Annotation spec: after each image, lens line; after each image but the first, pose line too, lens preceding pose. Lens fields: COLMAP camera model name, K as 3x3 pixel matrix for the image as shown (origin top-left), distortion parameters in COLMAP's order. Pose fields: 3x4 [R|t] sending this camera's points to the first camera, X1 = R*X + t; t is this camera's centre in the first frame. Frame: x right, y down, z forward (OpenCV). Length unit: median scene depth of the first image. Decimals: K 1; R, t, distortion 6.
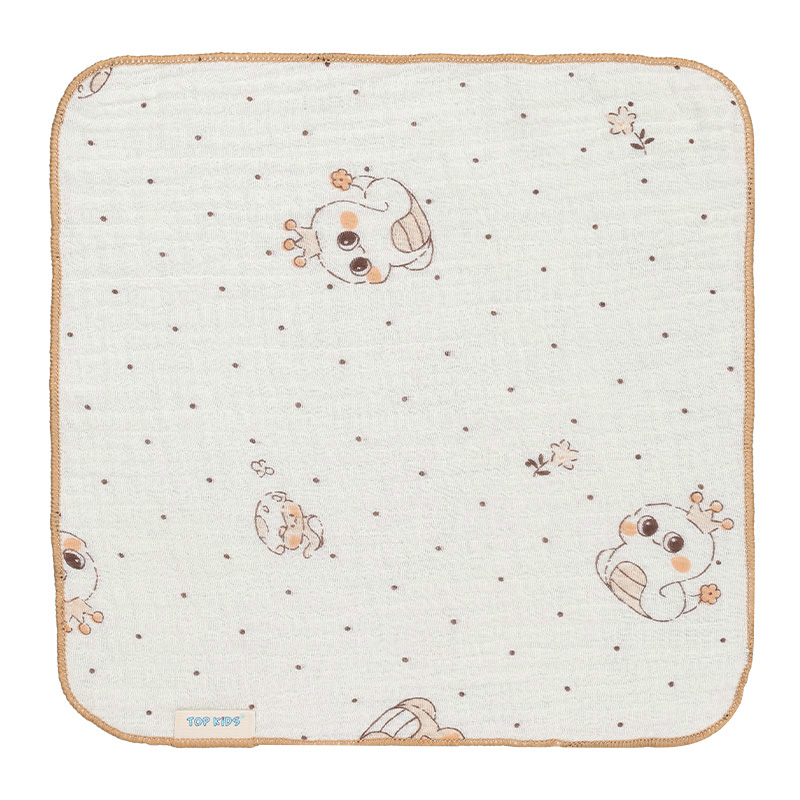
lens RADIAL K [[1829.2, 0, 400.0], [0, 1829.2, 400.0], [0, 0, 1]] dist [0.033897, -4.609322]
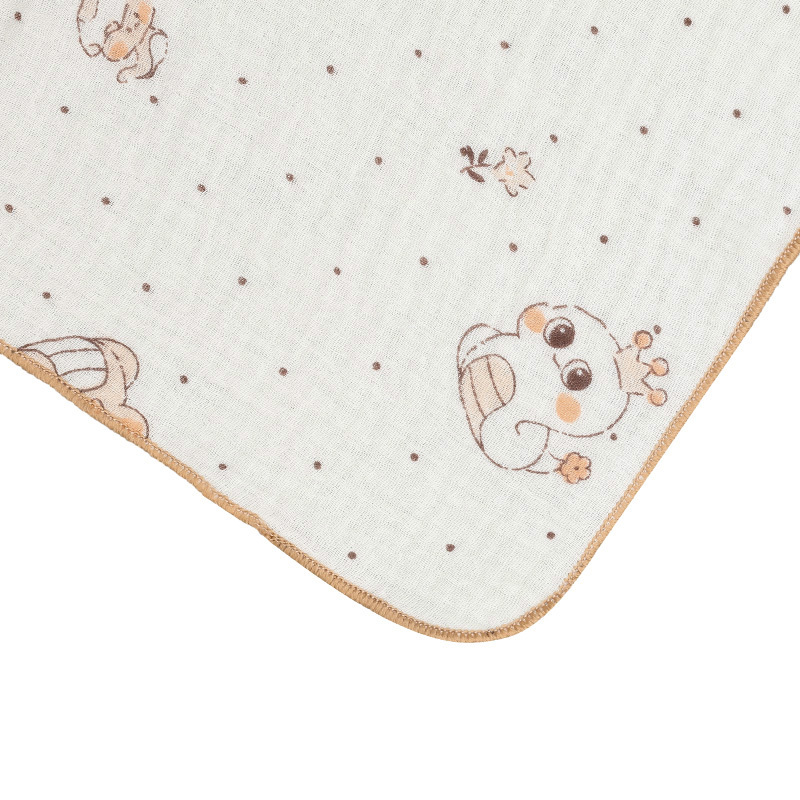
lens RADIAL K [[1829.2, 0, 400.0], [0, 1829.2, 400.0], [0, 0, 1]] dist [0.033897, -4.609322]
pose [[0.817919, 0.567775, 0.092954, 0.039463], [-0.574886, 0.800170, 0.170982, 0.007780], [0.022701, -0.193287, 0.980880, 0.338137]]
